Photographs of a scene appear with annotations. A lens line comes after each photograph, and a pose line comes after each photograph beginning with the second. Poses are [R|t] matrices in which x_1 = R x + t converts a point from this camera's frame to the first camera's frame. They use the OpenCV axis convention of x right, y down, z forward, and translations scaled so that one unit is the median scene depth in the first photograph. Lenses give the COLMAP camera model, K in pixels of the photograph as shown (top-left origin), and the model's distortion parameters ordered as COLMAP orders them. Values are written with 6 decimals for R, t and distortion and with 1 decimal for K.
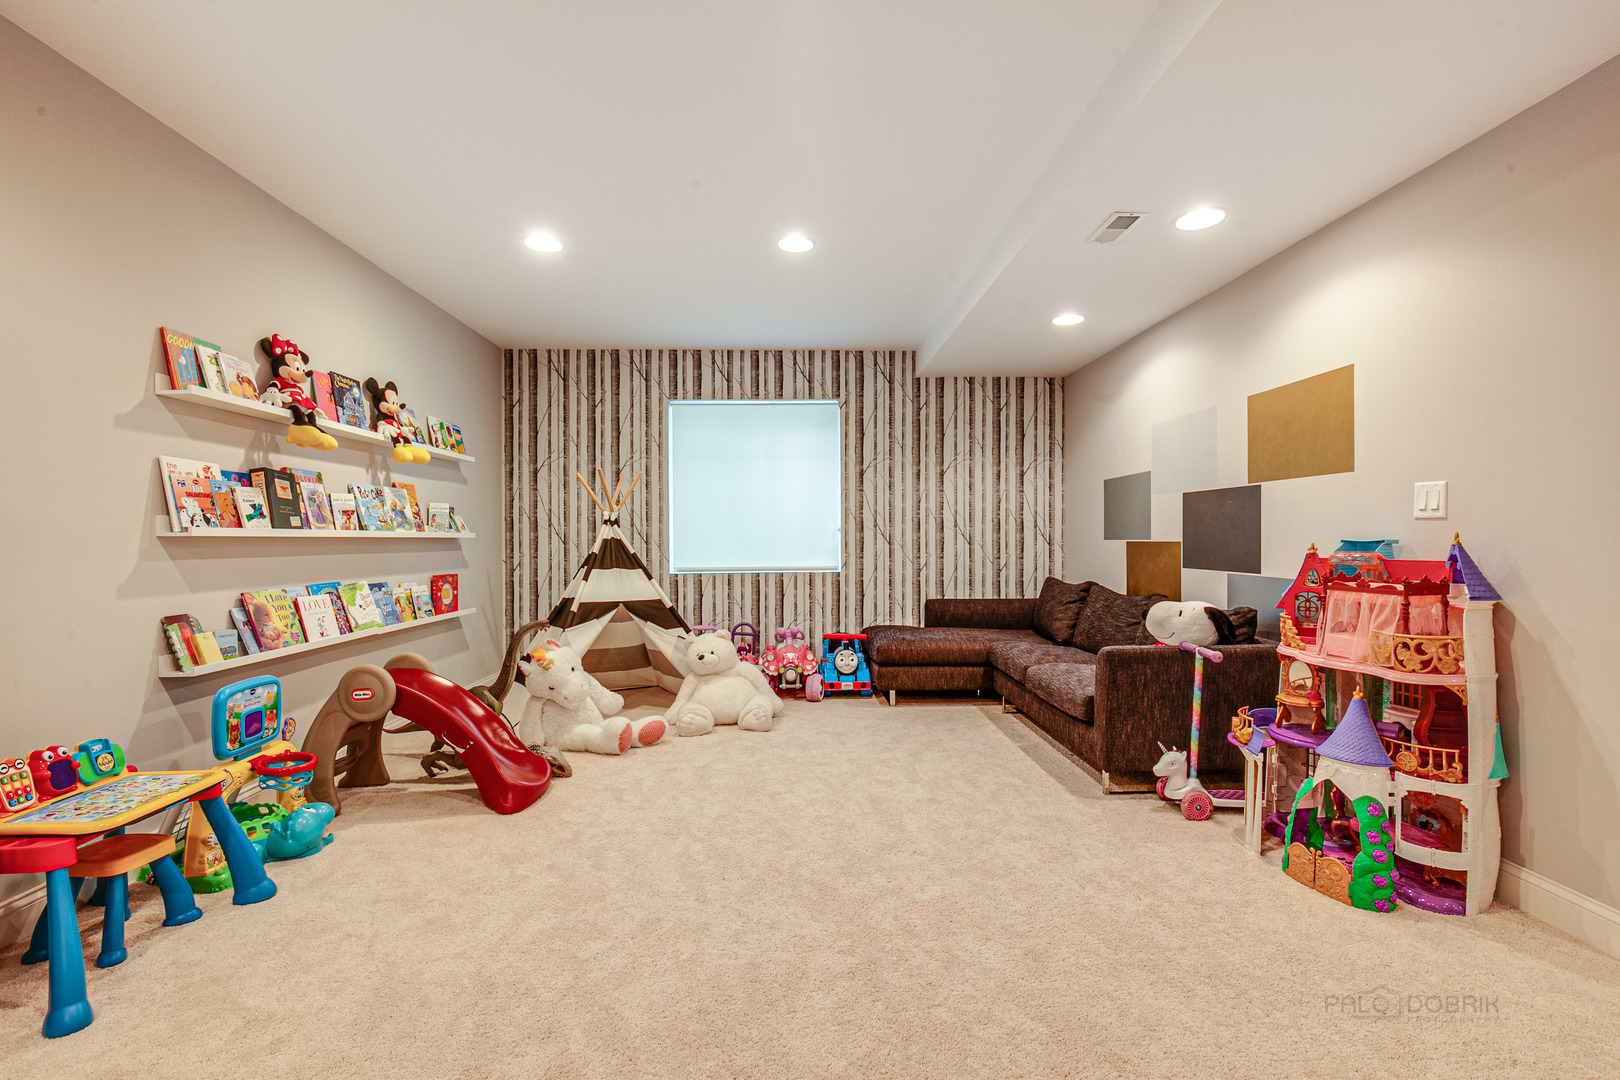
lens RADIAL K [[753.0, 0, 812.1], [0, 753.0, 539.4], [0, 0, 1]] dist [-0.005886, -0.000266]
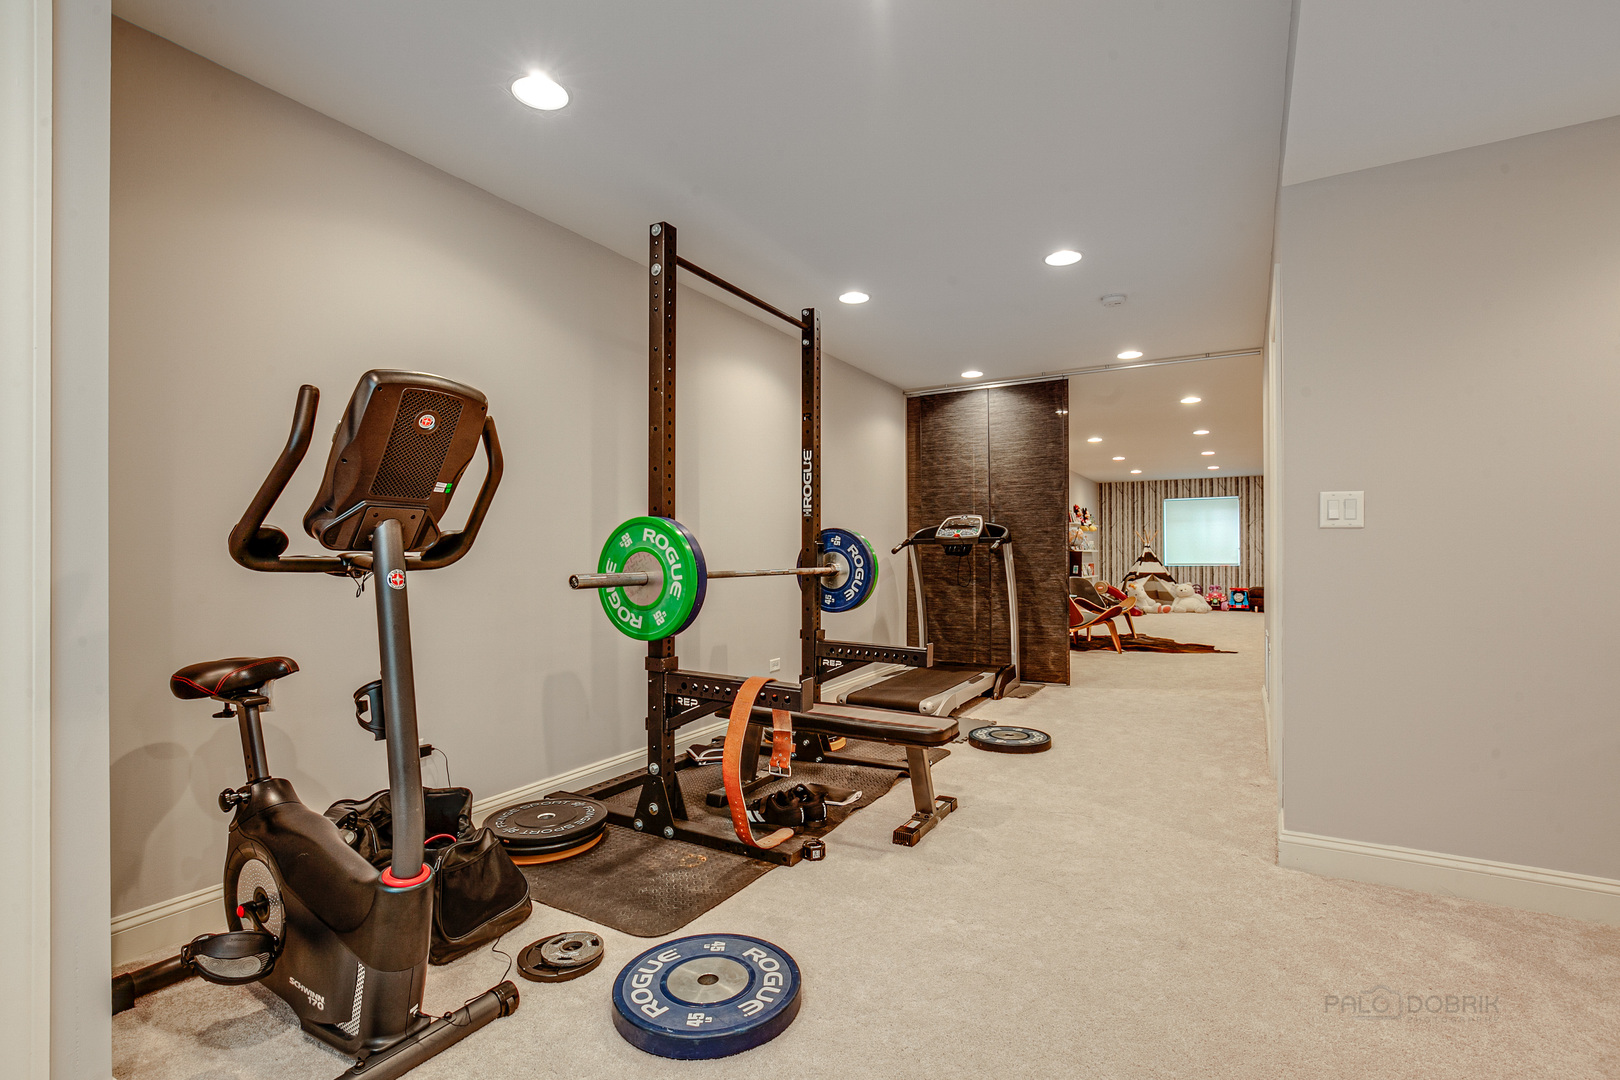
lens RADIAL K [[753.0, 0, 819.3], [0, 753.0, 541.2], [0, 0, 1]] dist [-0.005886, -0.000266]
pose [[0.853324, -0.004904, -0.521359, 0.168377], [-0.001888, 0.999920, -0.012494, -0.004232], [0.521378, 0.011646, 0.853246, -2.094518]]
